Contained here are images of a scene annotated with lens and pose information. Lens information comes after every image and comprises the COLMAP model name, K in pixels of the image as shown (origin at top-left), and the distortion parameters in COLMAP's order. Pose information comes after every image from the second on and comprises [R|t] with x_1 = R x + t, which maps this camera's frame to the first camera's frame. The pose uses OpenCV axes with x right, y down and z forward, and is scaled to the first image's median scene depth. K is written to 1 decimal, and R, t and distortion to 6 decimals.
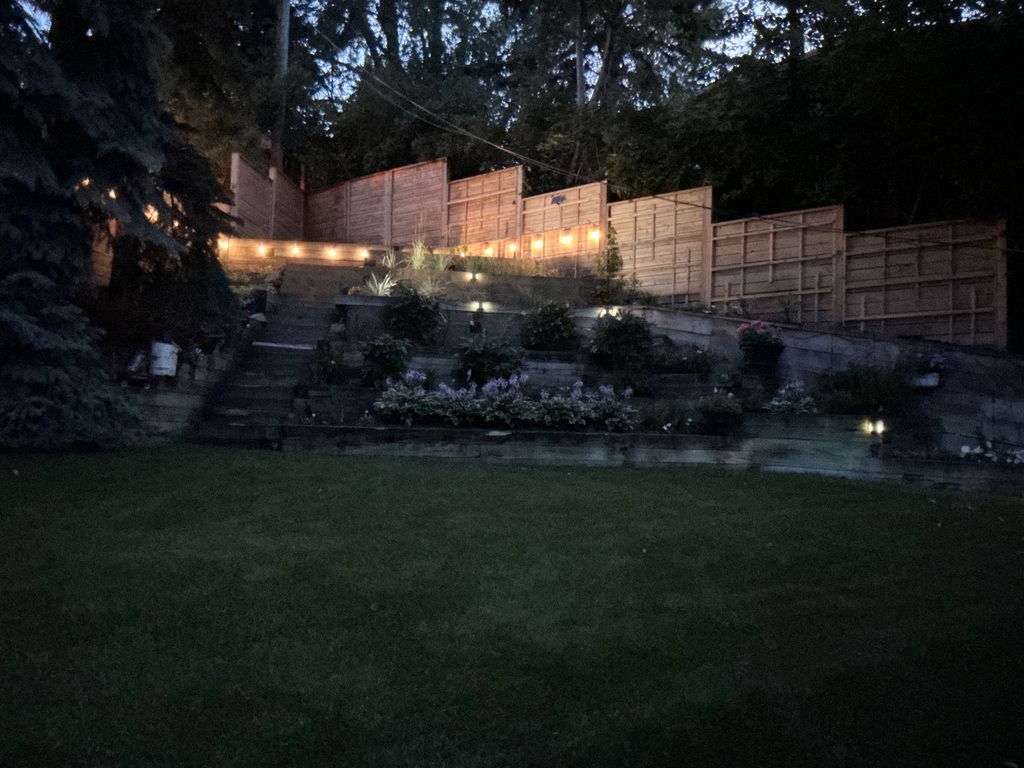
lens RADIAL K [[829.9, 0, 512.4], [0, 829.9, 388.1], [0, 0, 1]] dist [0.013944, -0.000089]
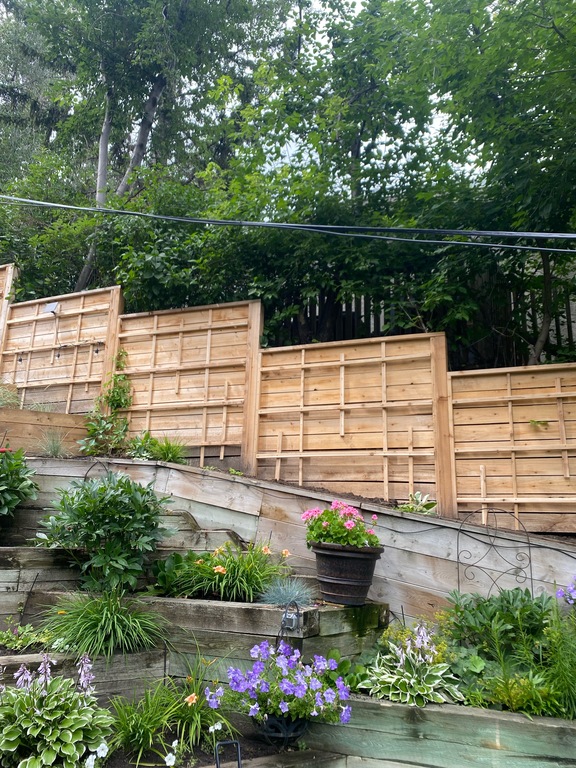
lens RADIAL K [[581.2, 0, 288.6], [0, 581.2, 384.0], [0, 0, 1]] dist [-0.002536, -0.002713]
pose [[0.946840, 0.073342, 0.313233, 0.115942], [-0.015020, 0.982683, -0.184687, -0.081160], [-0.321354, 0.170164, 0.931545, 0.569073]]
